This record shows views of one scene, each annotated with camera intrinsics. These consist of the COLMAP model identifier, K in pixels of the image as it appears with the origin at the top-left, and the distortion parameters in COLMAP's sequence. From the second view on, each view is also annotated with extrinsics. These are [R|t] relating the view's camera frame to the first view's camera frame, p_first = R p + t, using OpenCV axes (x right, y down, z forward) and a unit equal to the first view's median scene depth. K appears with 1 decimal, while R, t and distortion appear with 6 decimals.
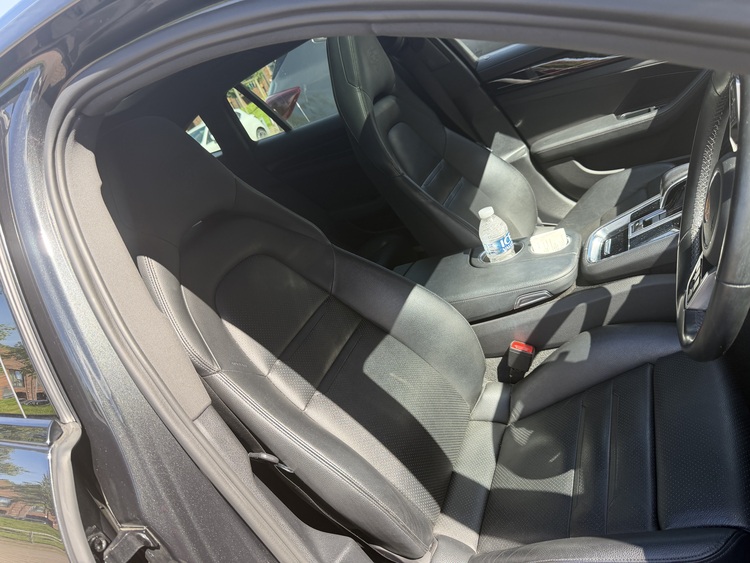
lens RADIAL K [[553.8, 0, 375.0], [0, 553.8, 281.5], [0, 0, 1]] dist [0.008295, -0.007627]
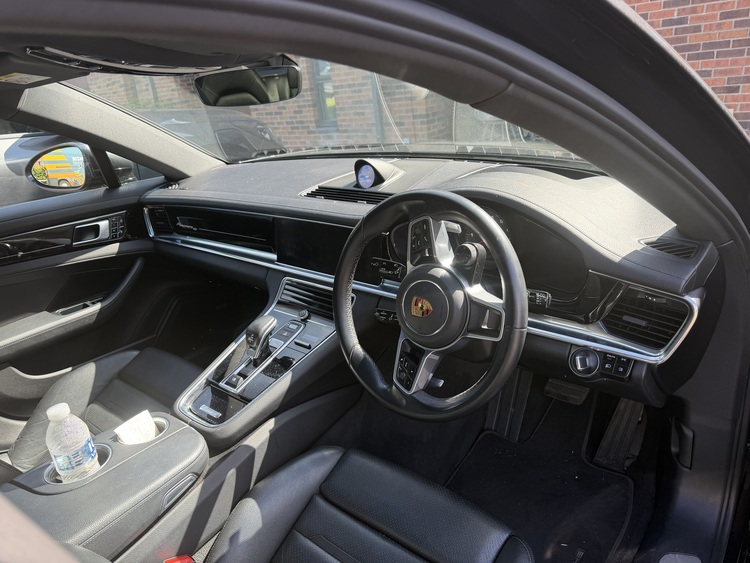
lens RADIAL K [[553.8, 0, 375.0], [0, 553.8, 281.5], [0, 0, 1]] dist [0.008295, -0.007627]
pose [[0.245420, 0.041522, 0.968527, -0.404033], [0.383666, 0.913347, -0.136375, -0.025325], [-0.890264, 0.405060, 0.208223, 0.418759]]
